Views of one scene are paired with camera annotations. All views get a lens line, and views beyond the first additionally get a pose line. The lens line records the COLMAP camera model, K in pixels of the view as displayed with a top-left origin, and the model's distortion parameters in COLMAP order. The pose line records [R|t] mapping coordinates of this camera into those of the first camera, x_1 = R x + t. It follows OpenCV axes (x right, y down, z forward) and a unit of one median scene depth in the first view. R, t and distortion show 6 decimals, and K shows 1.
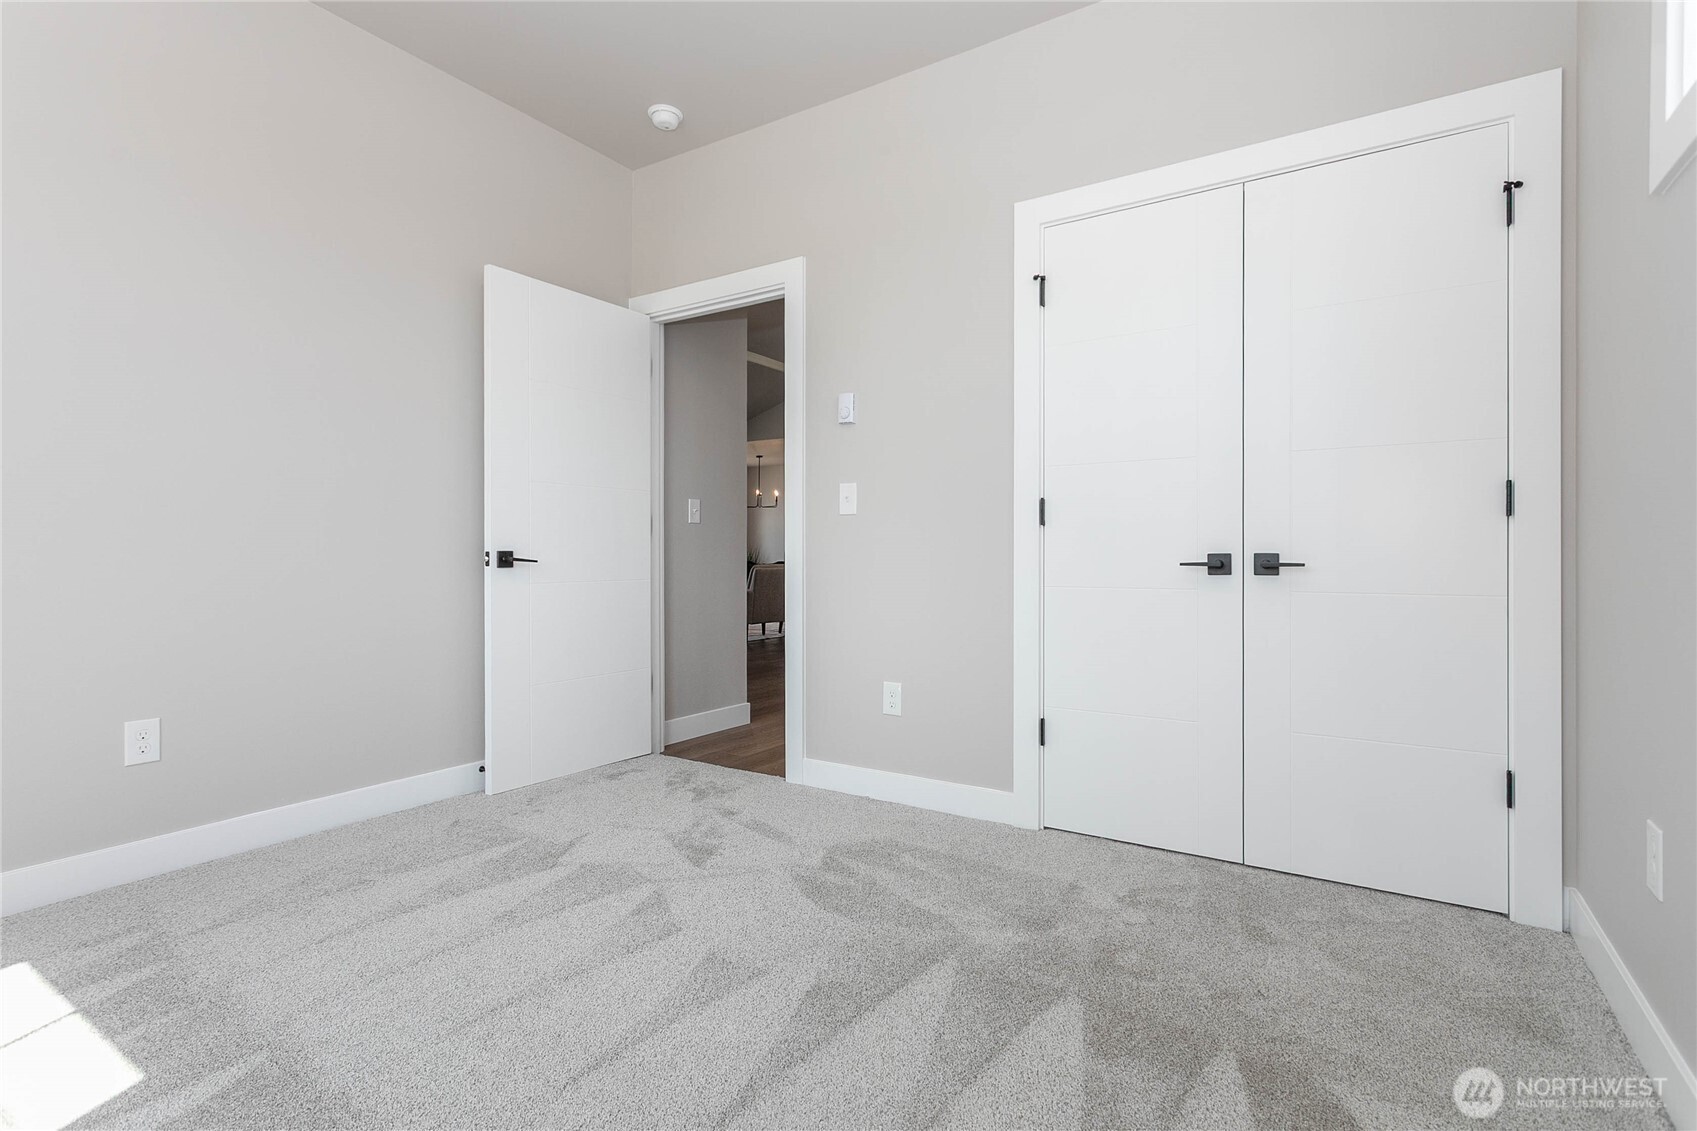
lens RADIAL K [[811.4, 0, 843.9], [0, 811.4, 556.9], [0, 0, 1]] dist [0.010204, 0.000010]
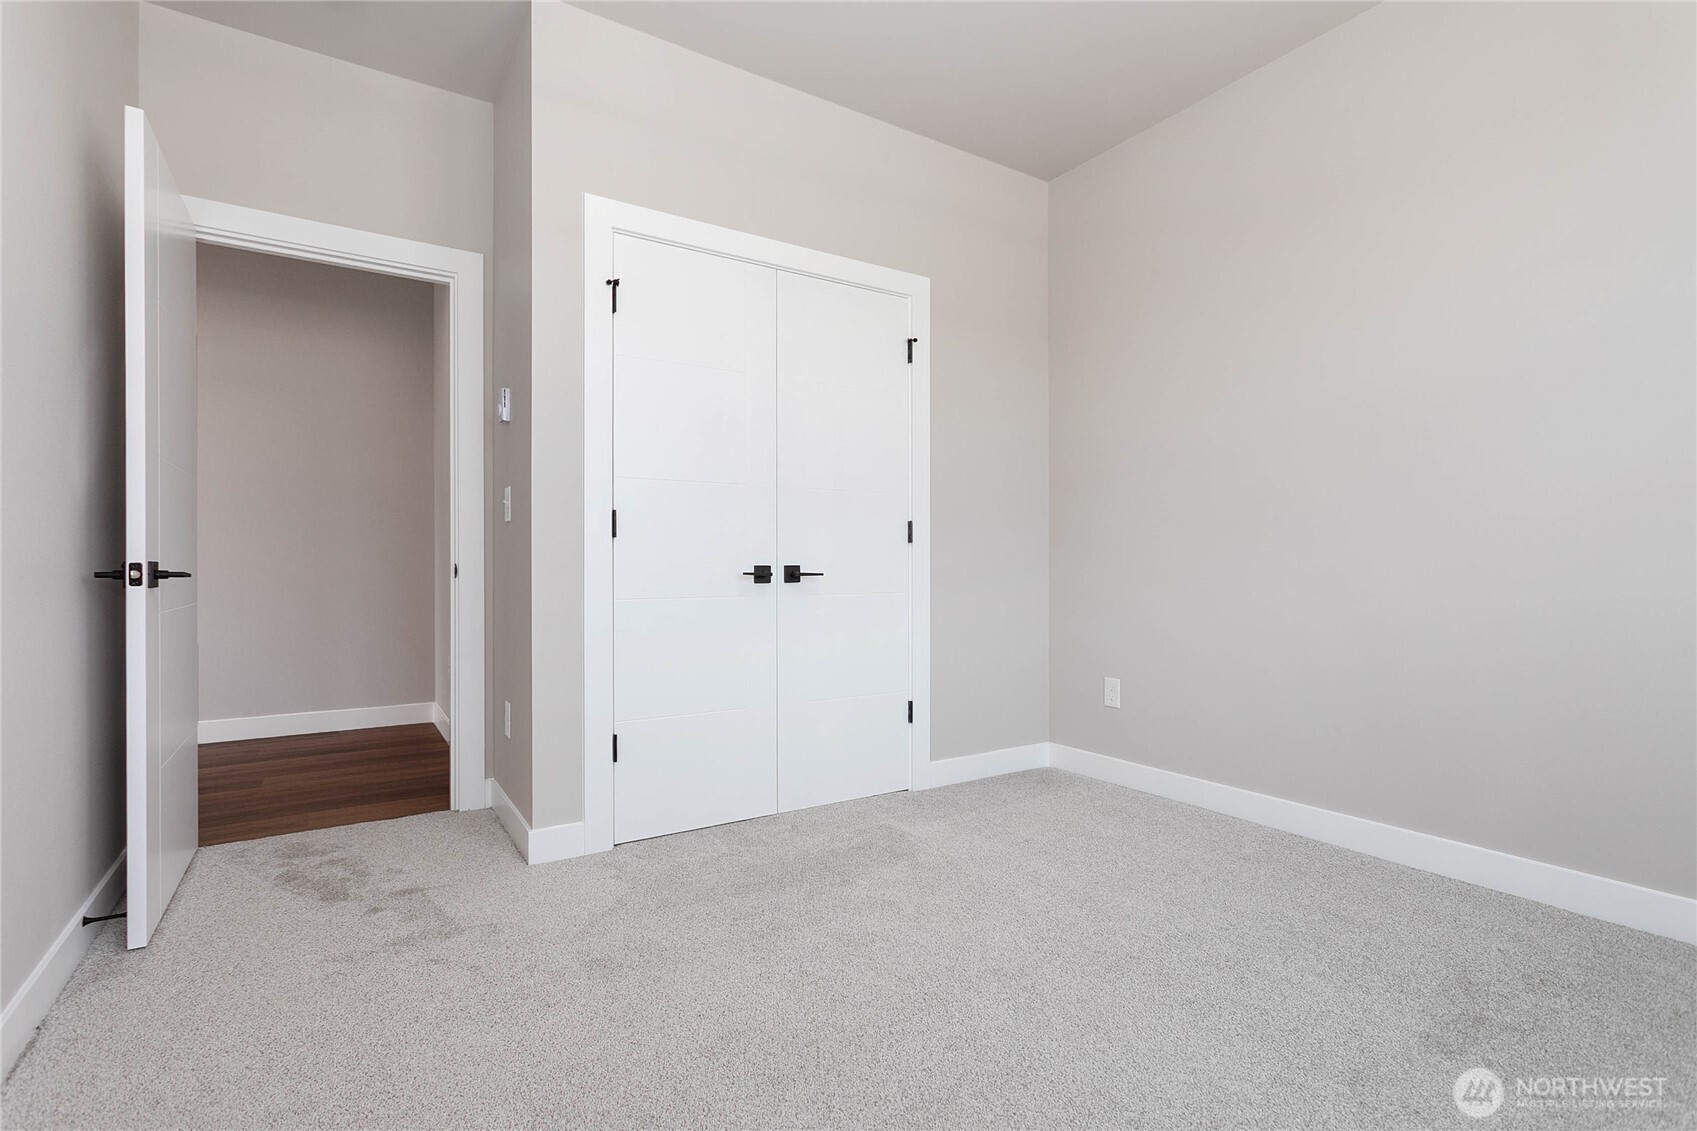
lens RADIAL K [[811.4, 0, 848.0], [0, 811.4, 569.3], [0, 0, 1]] dist [0.010204, 0.000010]
pose [[0.410741, -0.004984, 0.911739, -0.601575], [0.001727, 0.999988, 0.004689, -0.004399], [-0.911751, -0.000351, 0.410744, 0.387732]]
